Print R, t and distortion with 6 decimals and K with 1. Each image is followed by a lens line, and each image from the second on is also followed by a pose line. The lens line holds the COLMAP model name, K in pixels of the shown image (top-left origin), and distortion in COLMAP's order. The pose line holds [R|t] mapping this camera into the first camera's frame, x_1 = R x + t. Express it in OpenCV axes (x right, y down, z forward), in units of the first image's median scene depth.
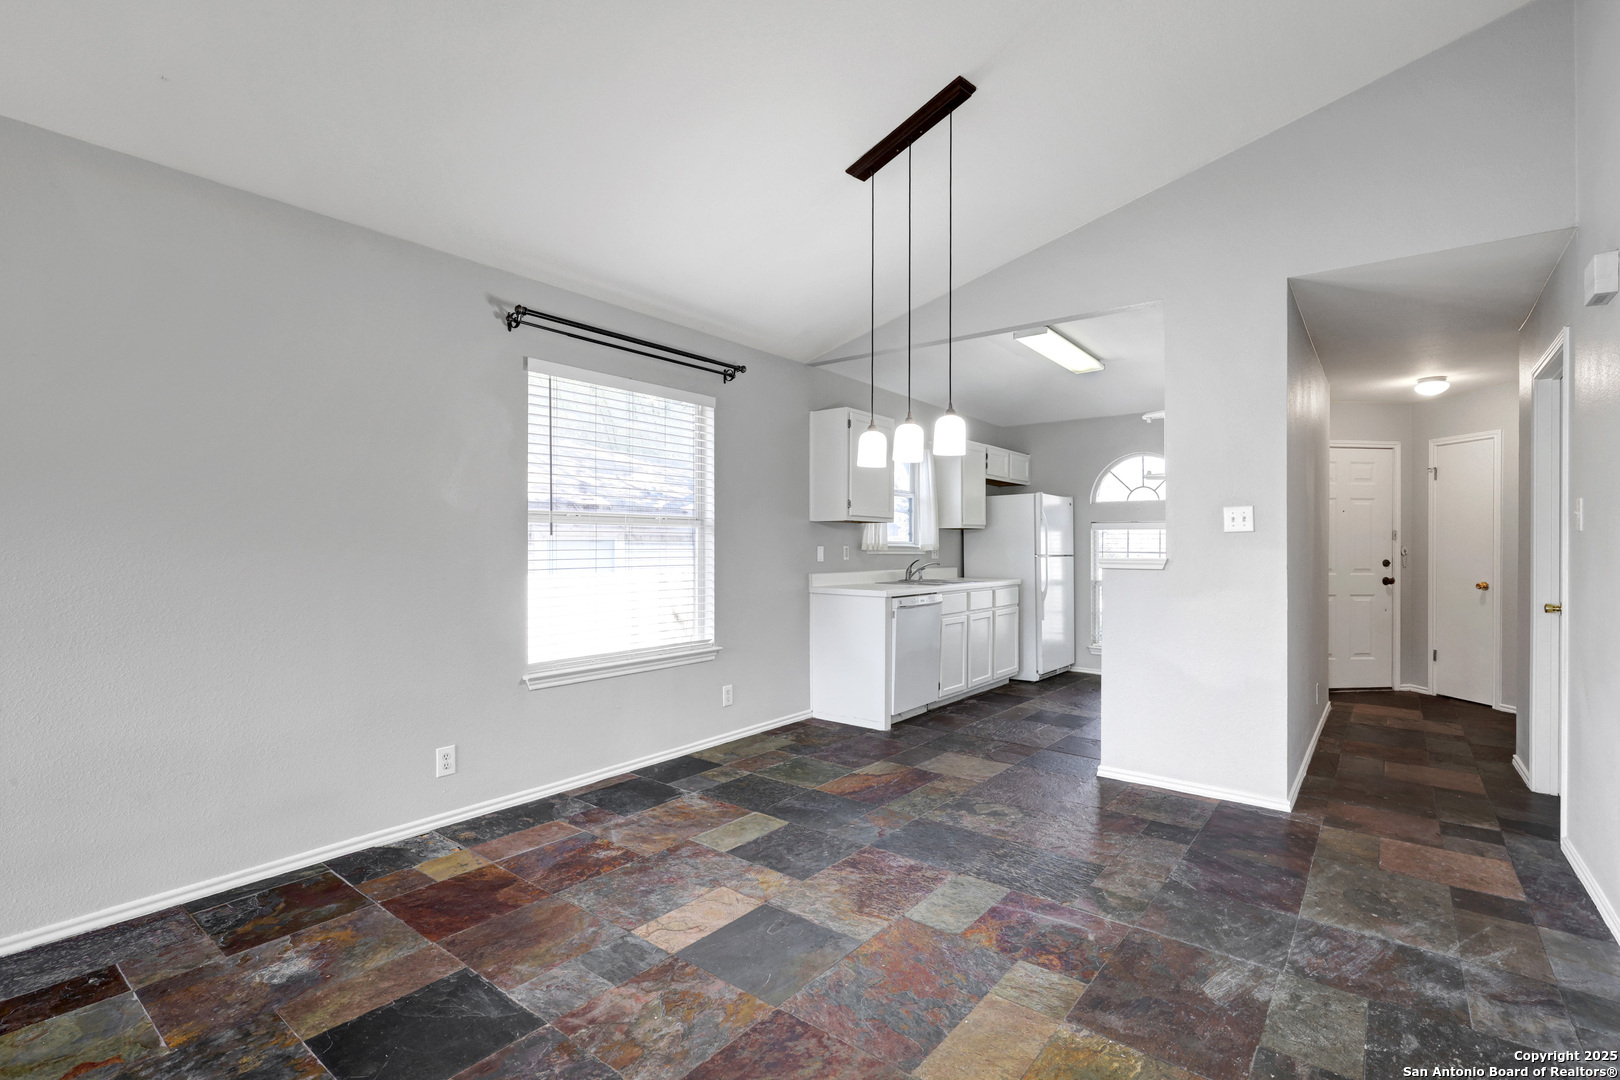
lens RADIAL K [[739.6, 0, 822.2], [0, 739.6, 544.8], [0, 0, 1]] dist [0.002501, 0.000546]
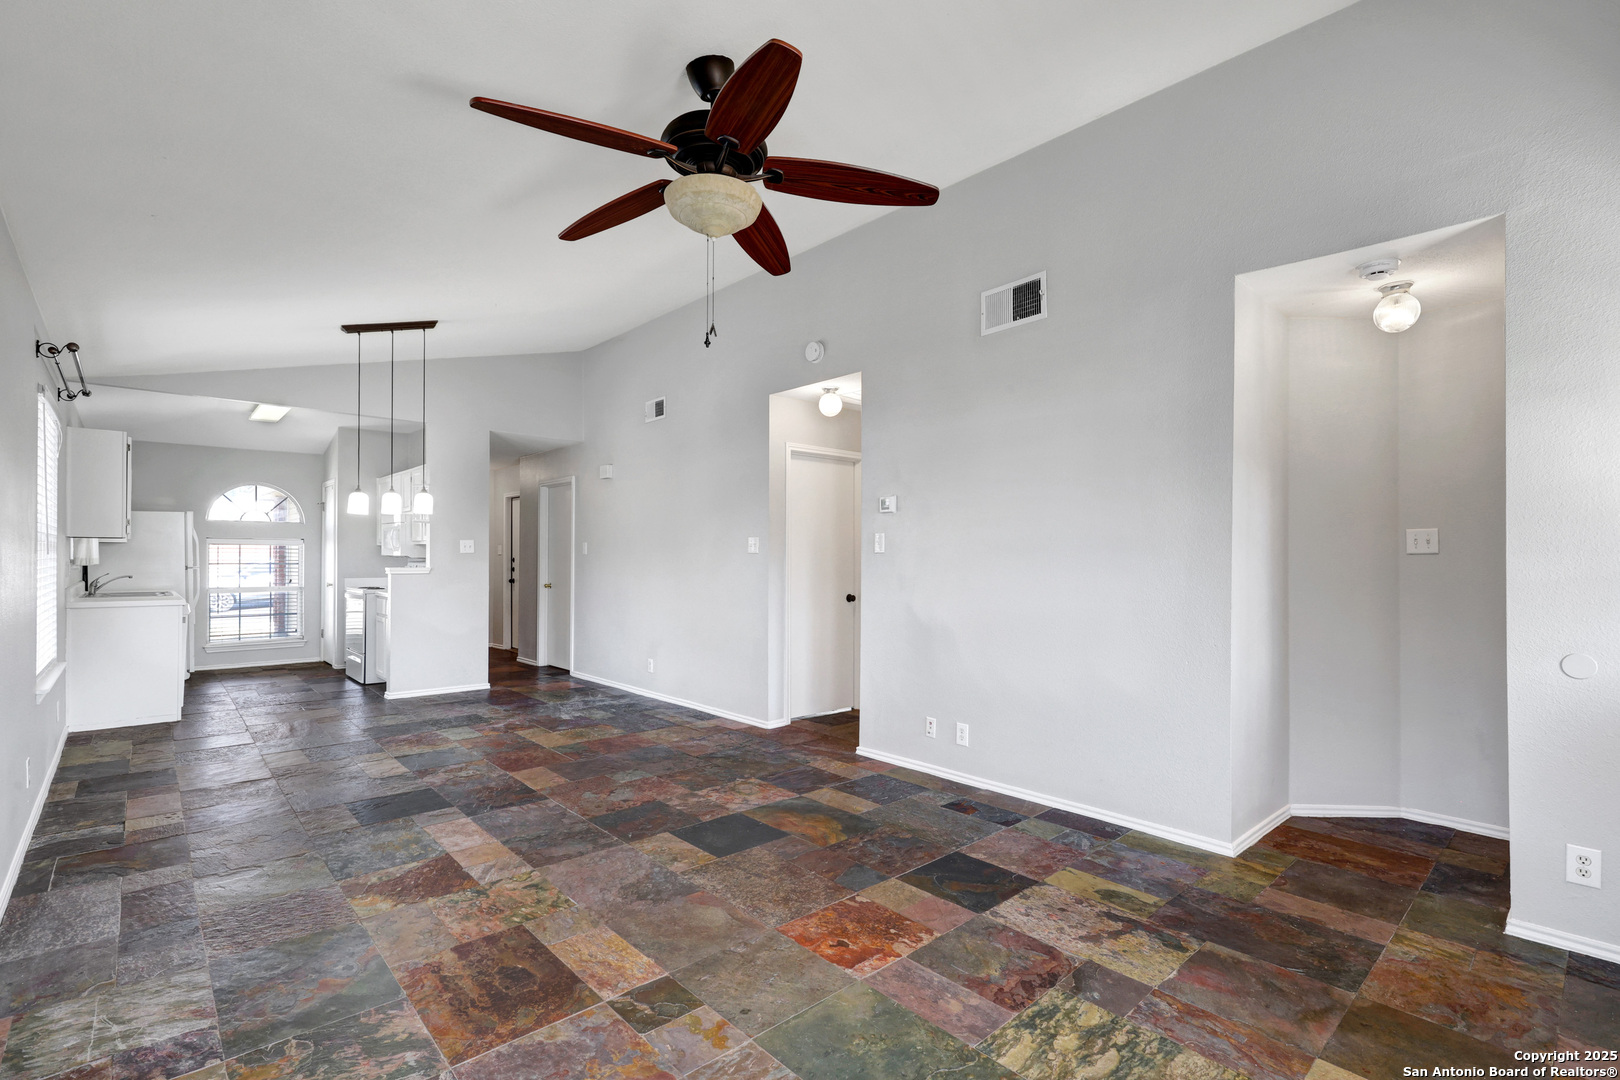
lens RADIAL K [[739.6, 0, 817.9], [0, 739.6, 552.0], [0, 0, 1]] dist [0.002501, 0.000546]
pose [[0.167650, 0.003638, 0.985840, -1.229005], [-0.003472, 0.999989, -0.003100, -0.017293], [-0.985840, -0.002903, 0.167661, -0.245201]]
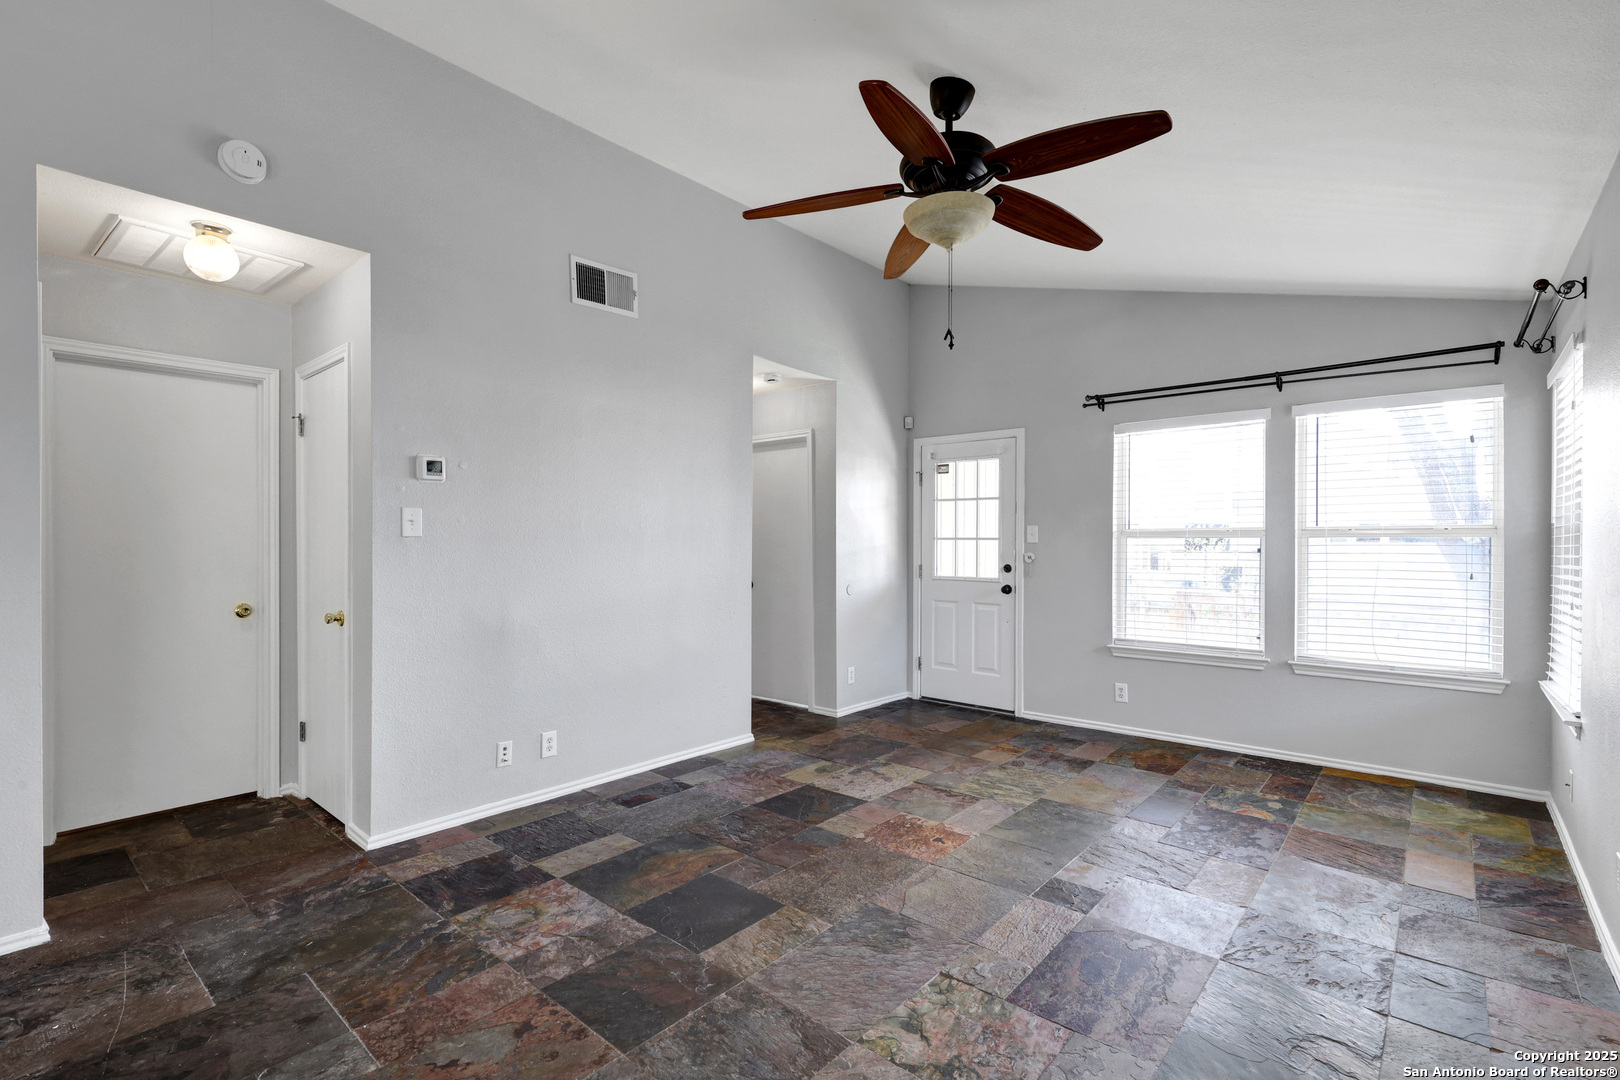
lens RADIAL K [[739.6, 0, 816.2], [0, 739.6, 544.3], [0, 0, 1]] dist [0.002501, 0.000546]
pose [[-0.998669, -0.007046, 0.051093, -0.442035], [-0.006958, 0.999974, 0.001898, -0.015525], [-0.051105, 0.001540, -0.998692, 0.752302]]
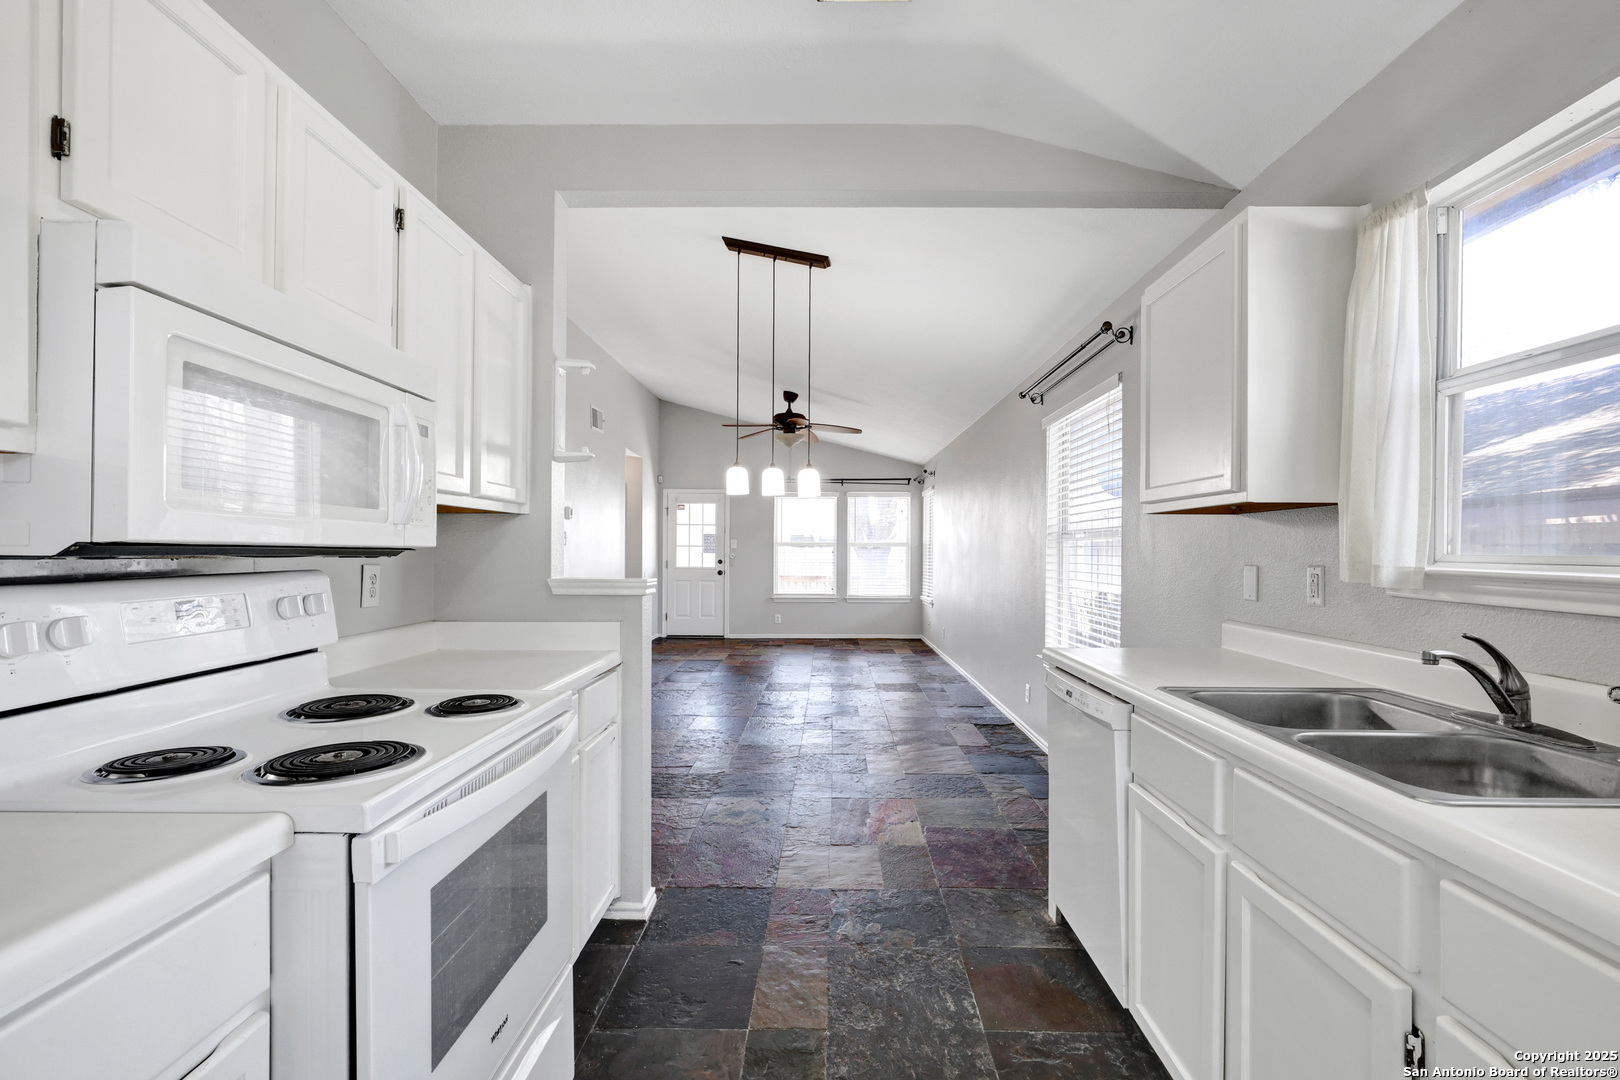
lens RADIAL K [[739.6, 0, 811.1], [0, 739.6, 547.8], [0, 0, 1]] dist [0.002501, 0.000546]
pose [[-0.796952, -0.009007, -0.603976, 0.758919], [-0.008791, 0.999956, -0.003313, -0.013805], [0.603979, 0.002669, -0.796996, 1.787206]]
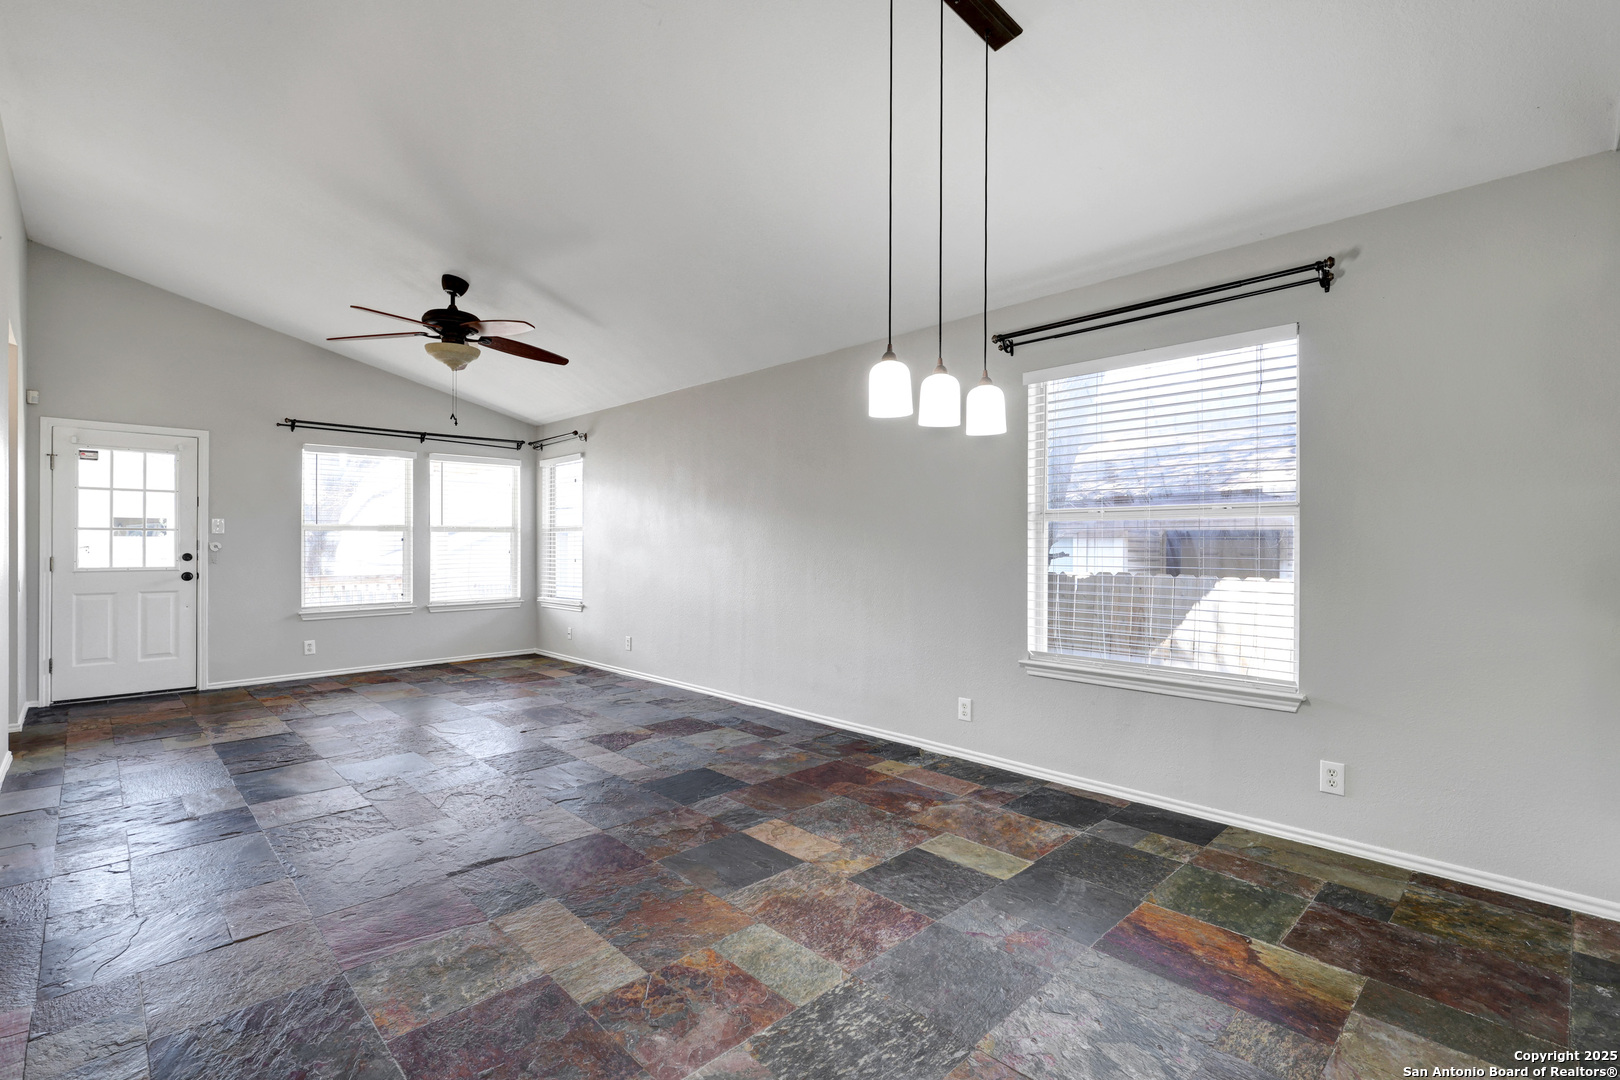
lens RADIAL K [[739.6, 0, 817.2], [0, 739.6, 543.0], [0, 0, 1]] dist [0.002501, 0.000546]
pose [[-0.134941, -0.003514, -0.990847, 0.737043], [-0.002383, 0.999992, -0.003222, 0.005379], [0.990851, 0.001926, -0.134948, 0.837062]]
